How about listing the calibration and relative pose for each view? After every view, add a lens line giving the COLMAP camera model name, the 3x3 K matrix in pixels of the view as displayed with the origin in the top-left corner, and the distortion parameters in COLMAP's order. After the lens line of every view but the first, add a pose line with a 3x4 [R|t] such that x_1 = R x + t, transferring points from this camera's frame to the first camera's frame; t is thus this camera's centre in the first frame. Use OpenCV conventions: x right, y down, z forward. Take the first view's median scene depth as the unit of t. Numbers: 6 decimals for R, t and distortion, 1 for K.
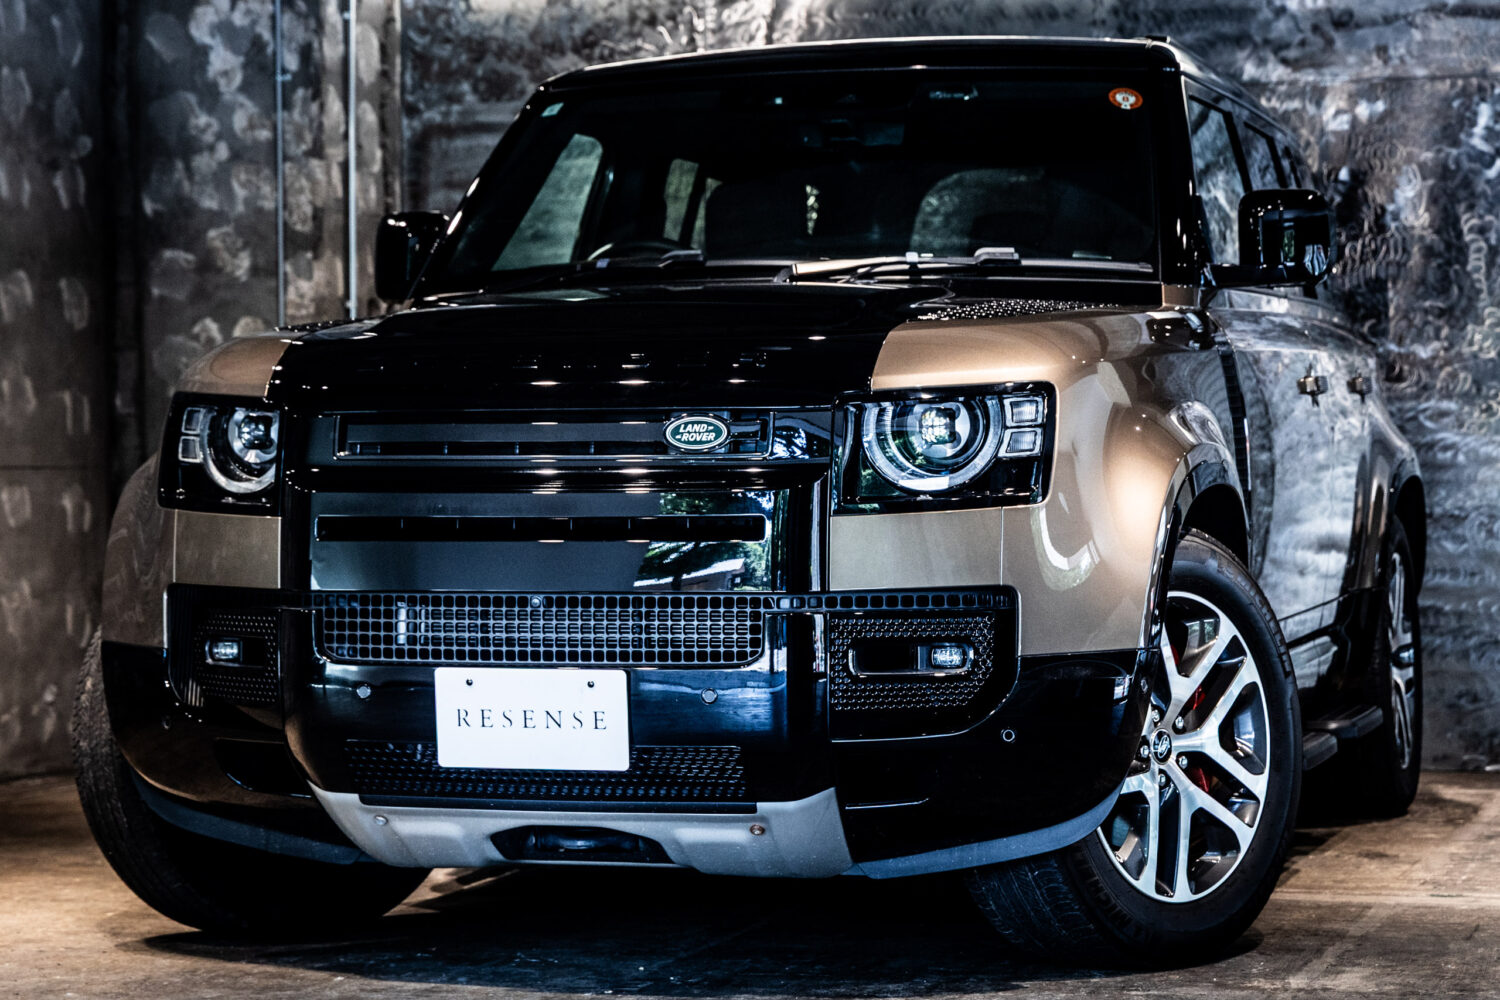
lens RADIAL K [[3819.9, 0, 714.2], [0, 3819.9, 500.1], [0, 0, 1]] dist [0.007227, 0.282852]
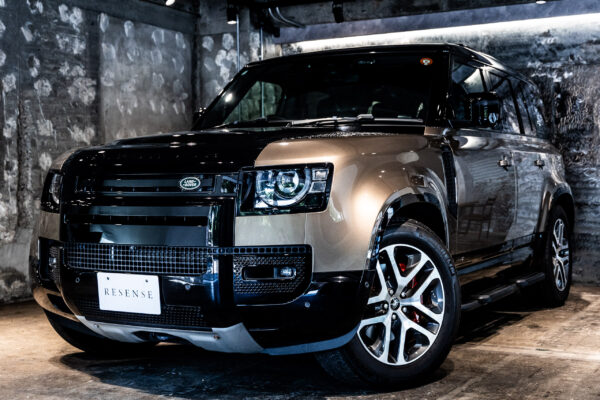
lens RADIAL K [[882.0, 0, 300.0], [0, 882.0, 200.0], [0, 0, 1]] dist [-0.004627, 0.010779]
pose [[0.977784, 0.002860, -0.209595, 0.108888], [-0.000639, 0.999943, 0.010661, -0.007208], [0.209613, -0.010291, 0.977730, 0.246625]]
